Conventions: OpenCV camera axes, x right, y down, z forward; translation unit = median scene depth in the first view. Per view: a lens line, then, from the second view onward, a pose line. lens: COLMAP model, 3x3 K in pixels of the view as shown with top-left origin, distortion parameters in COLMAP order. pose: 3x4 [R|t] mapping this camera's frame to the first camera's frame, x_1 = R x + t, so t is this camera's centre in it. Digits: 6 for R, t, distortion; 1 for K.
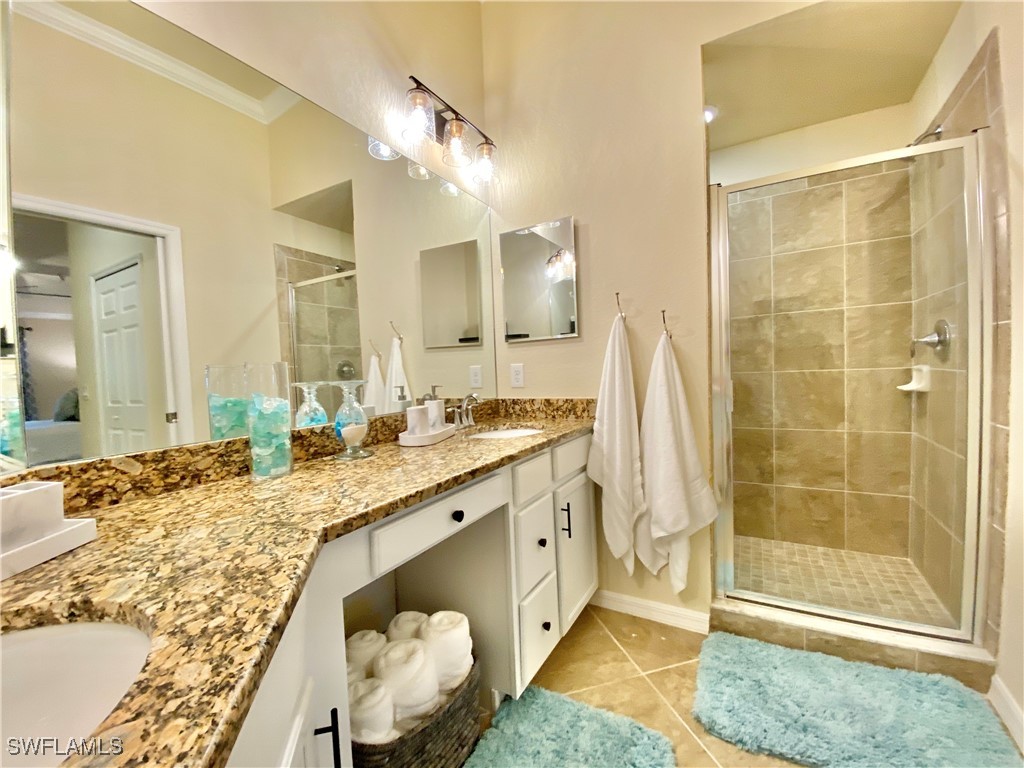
lens RADIAL K [[413.3, 0, 515.2], [0, 413.3, 384.8], [0, 0, 1]] dist [0.021634, -0.019816]
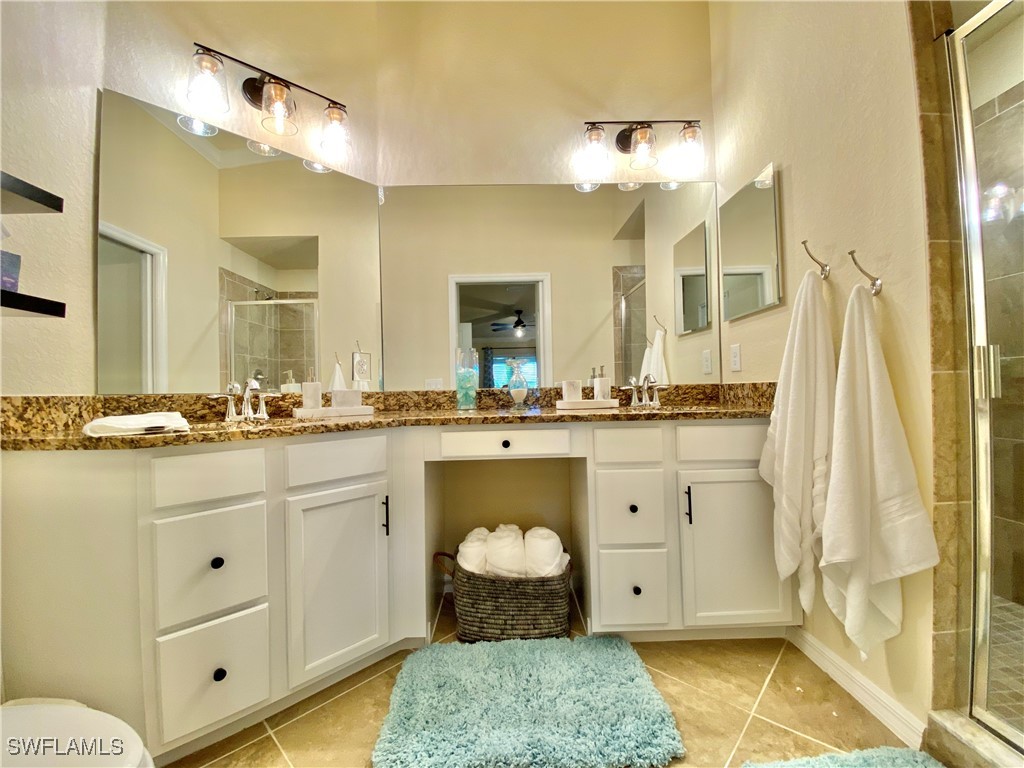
lens RADIAL K [[413.3, 0, 515.6], [0, 413.3, 384.7], [0, 0, 1]] dist [0.021634, -0.019816]
pose [[0.521923, 0.015264, -0.852856, 0.653770], [-0.029184, 0.999574, 0.000030, 0.060668], [0.852493, 0.024874, 0.522146, 0.149990]]
